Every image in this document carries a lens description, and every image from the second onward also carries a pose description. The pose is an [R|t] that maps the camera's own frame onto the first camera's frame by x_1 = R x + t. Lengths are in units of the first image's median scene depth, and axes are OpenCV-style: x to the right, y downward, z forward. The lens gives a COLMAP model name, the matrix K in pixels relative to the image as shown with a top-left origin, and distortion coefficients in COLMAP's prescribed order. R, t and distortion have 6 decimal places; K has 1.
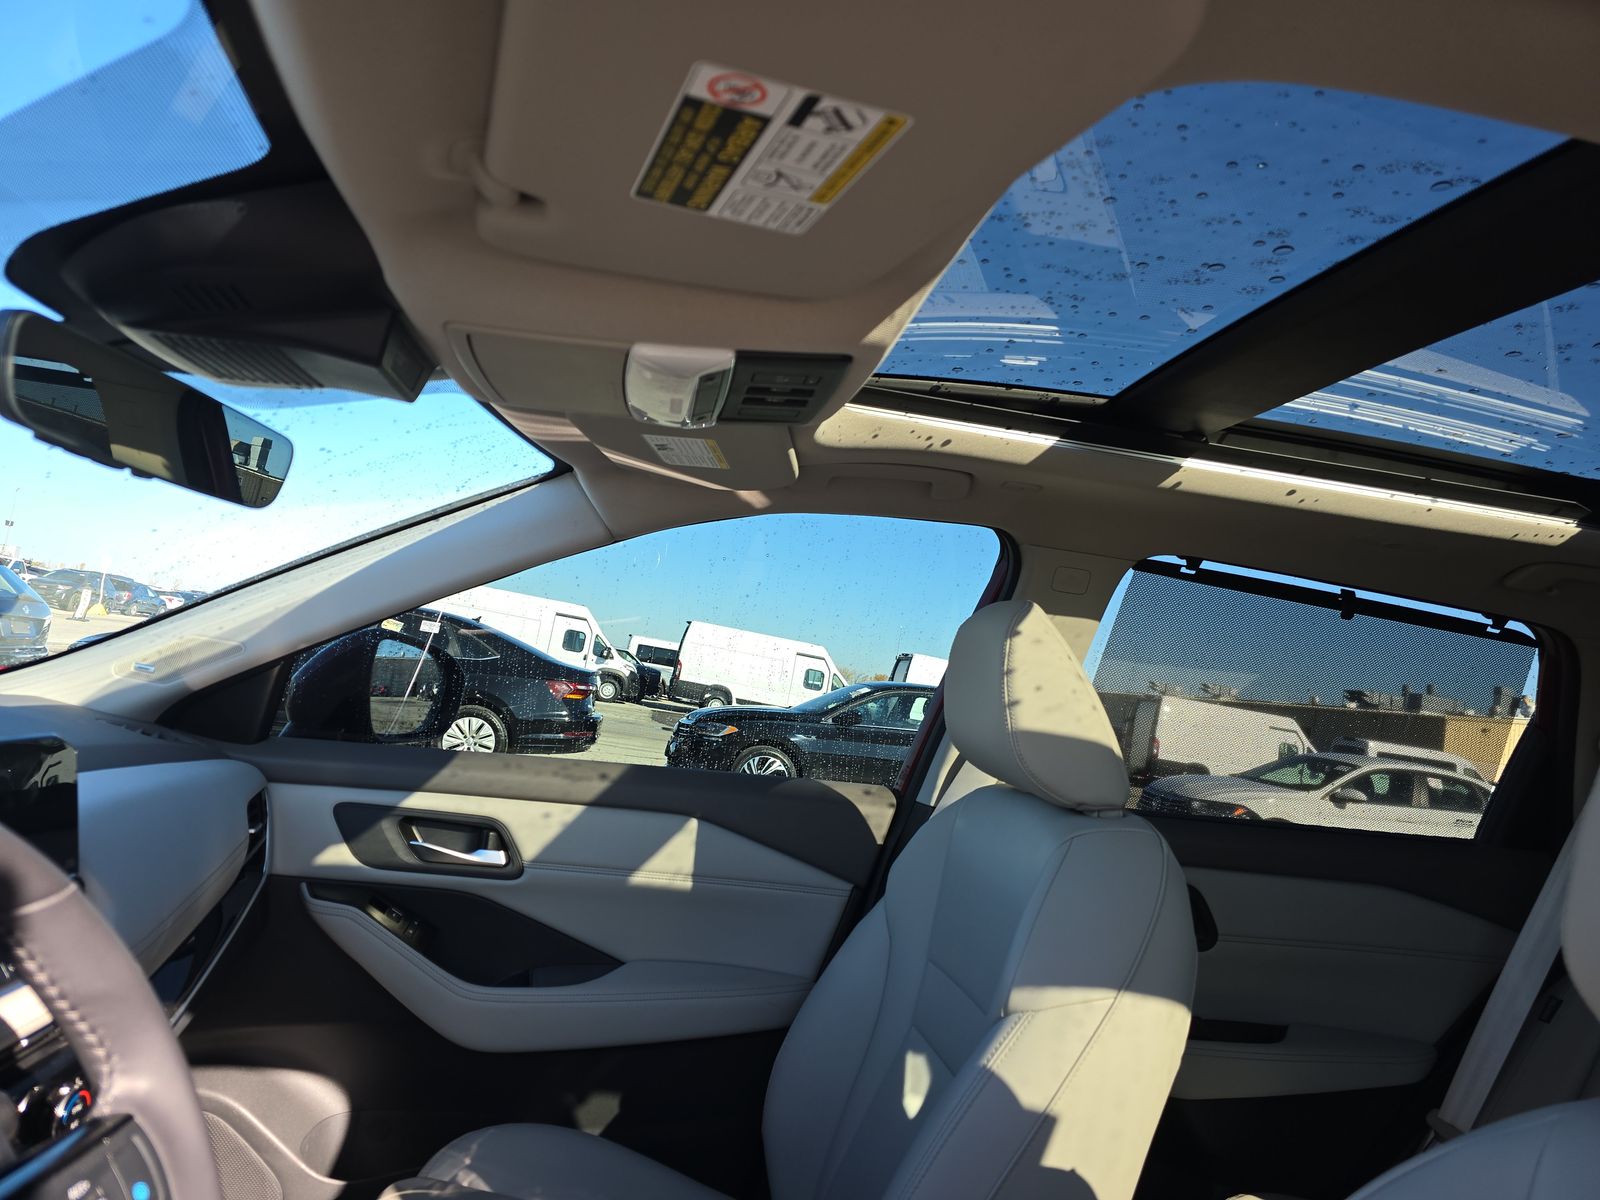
lens RADIAL K [[1059.3, 0, 800.0], [0, 1059.3, 600.0], [0, 0, 1]] dist [0.069286, -0.063854]
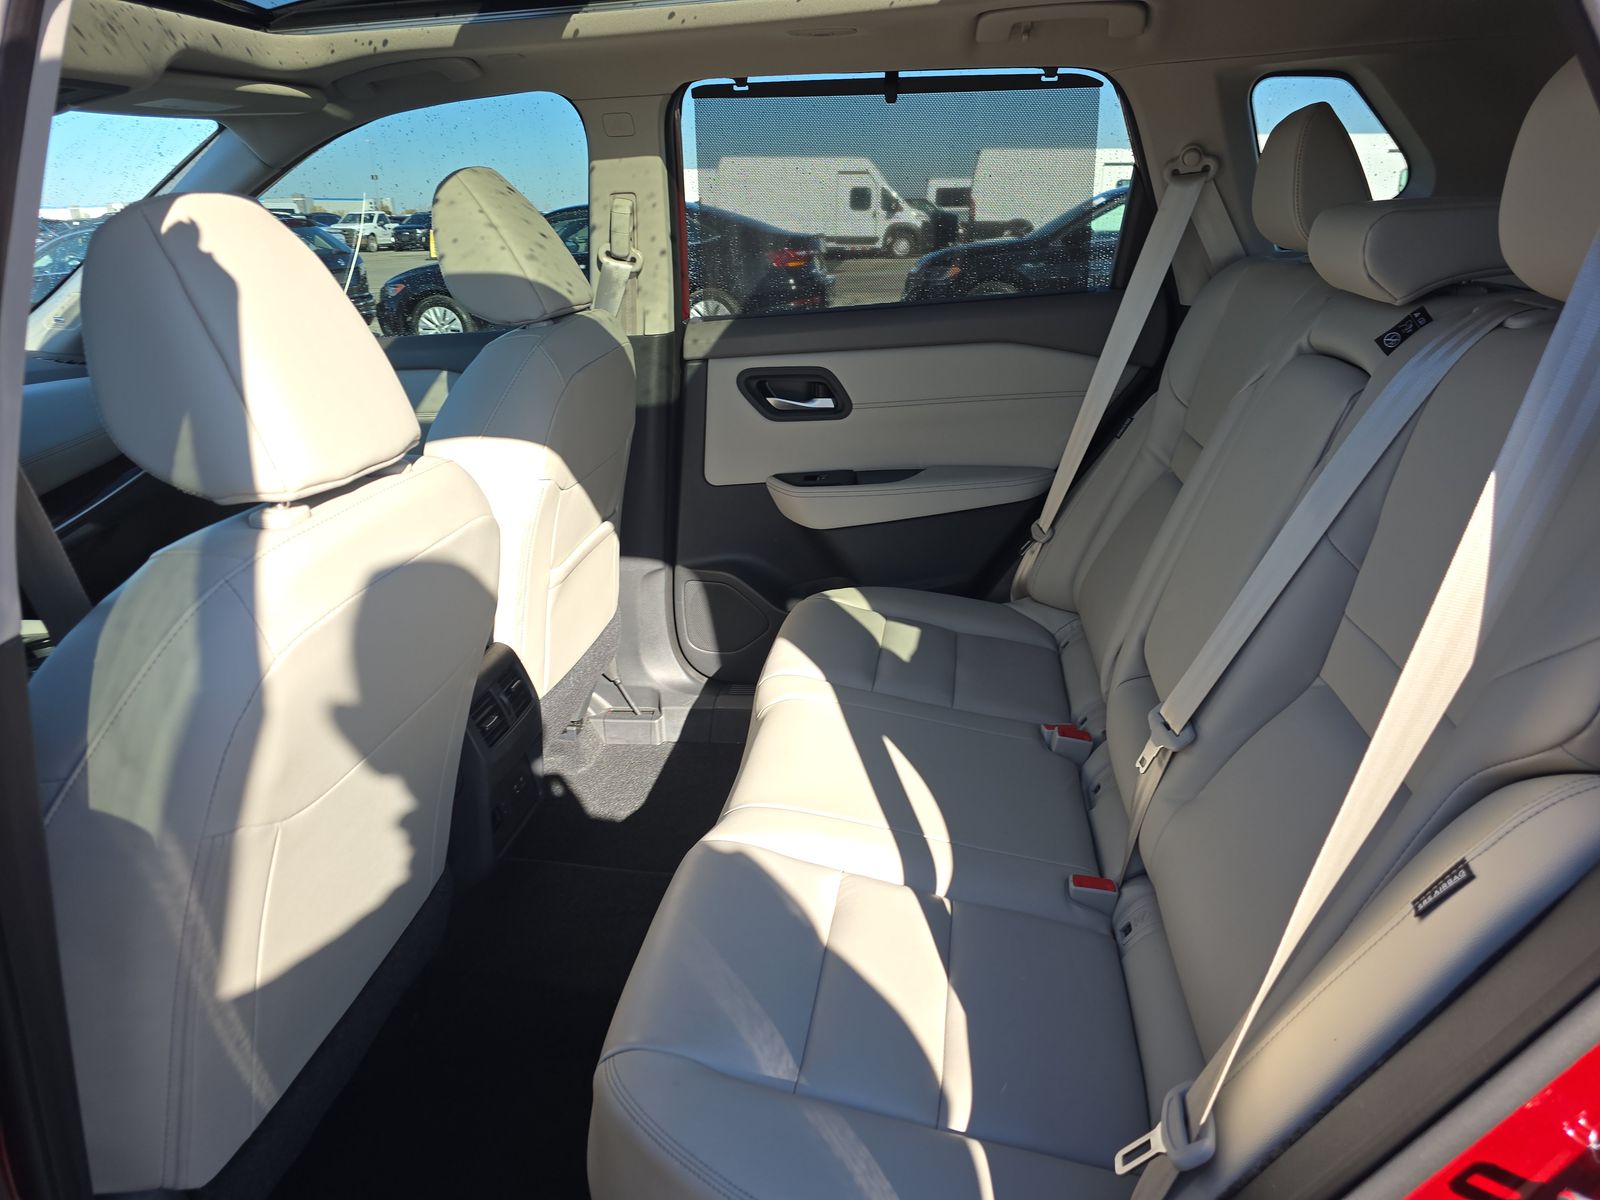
lens RADIAL K [[1075.2, 0, 801.3], [0, 1075.2, 593.7], [0, 0, 1]] dist [0.060879, -0.065207]
pose [[0.940181, -0.070125, -0.333379, 0.697858], [0.195260, 0.912820, 0.358655, 0.055108], [0.279165, -0.402297, 0.871909, -0.165634]]
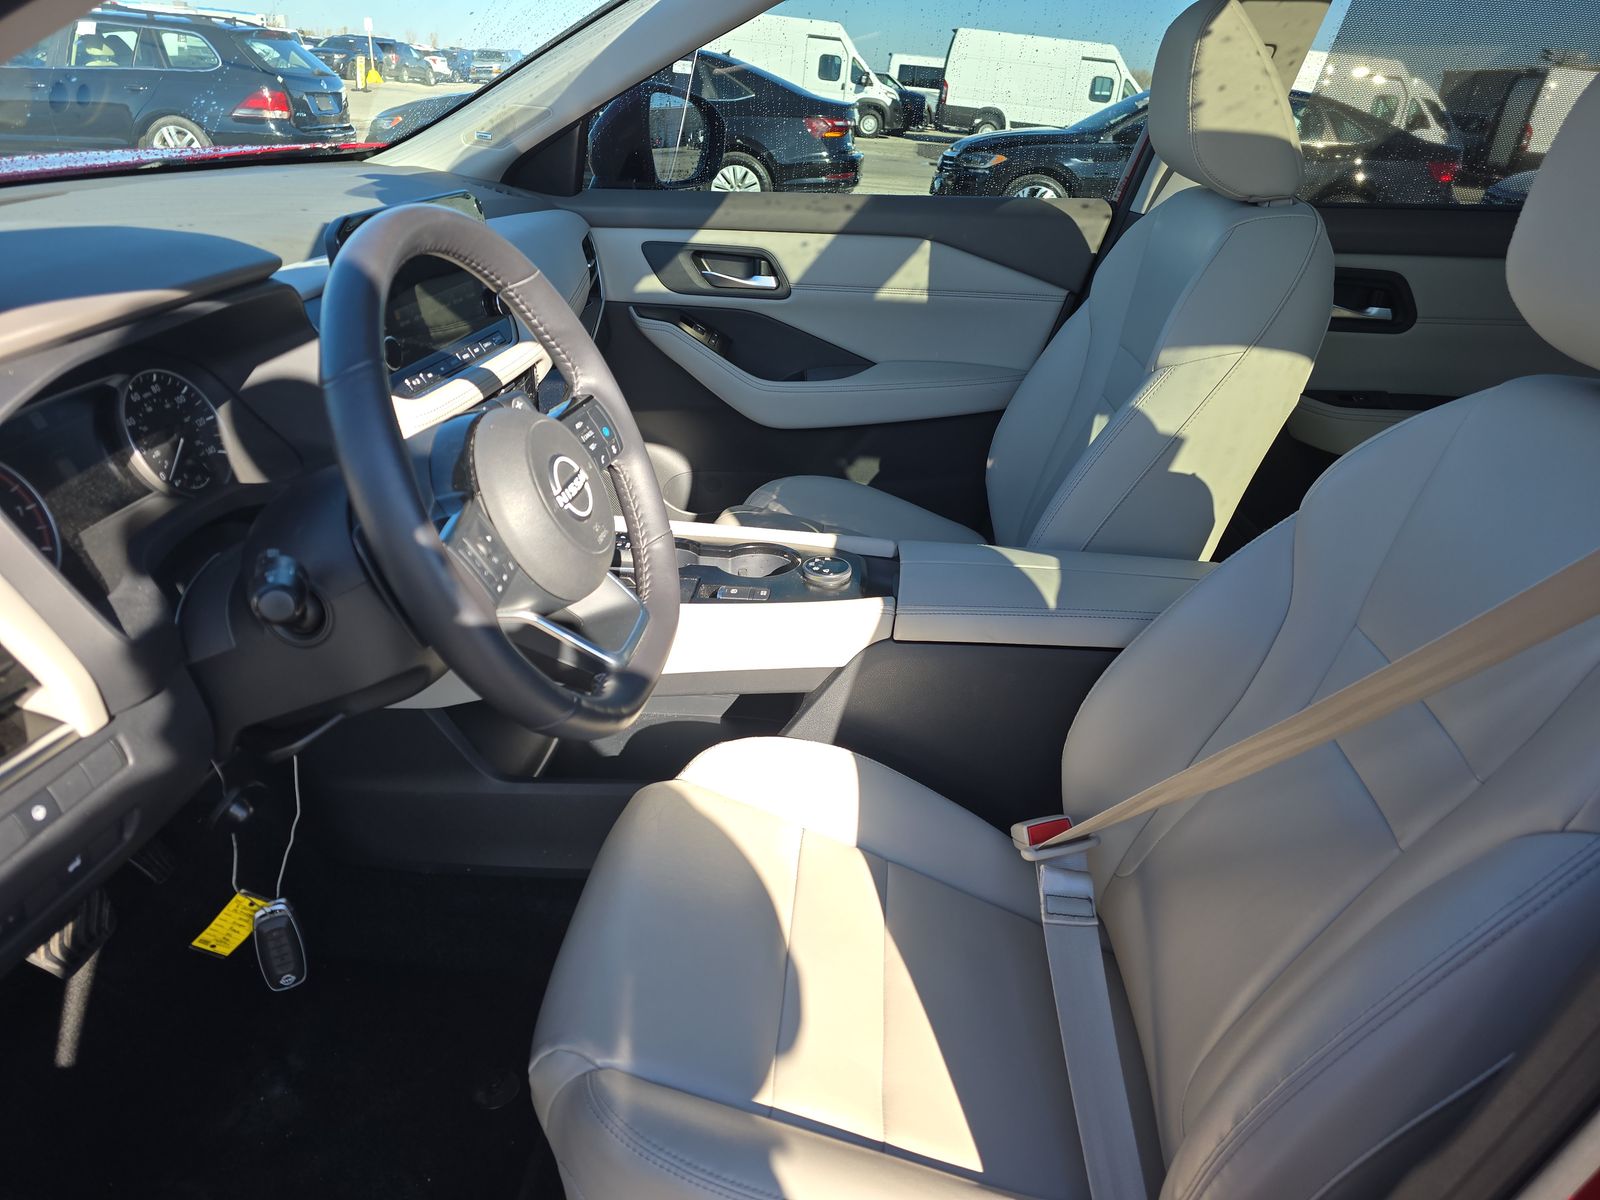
lens RADIAL K [[1059.3, 0, 800.0], [0, 1059.3, 600.0], [0, 0, 1]] dist [0.069286, -0.063854]
pose [[0.968430, 0.023459, -0.248178, 0.059779], [0.100162, 0.875046, 0.473563, -0.016256], [0.228276, -0.483471, 0.845072, -0.194248]]
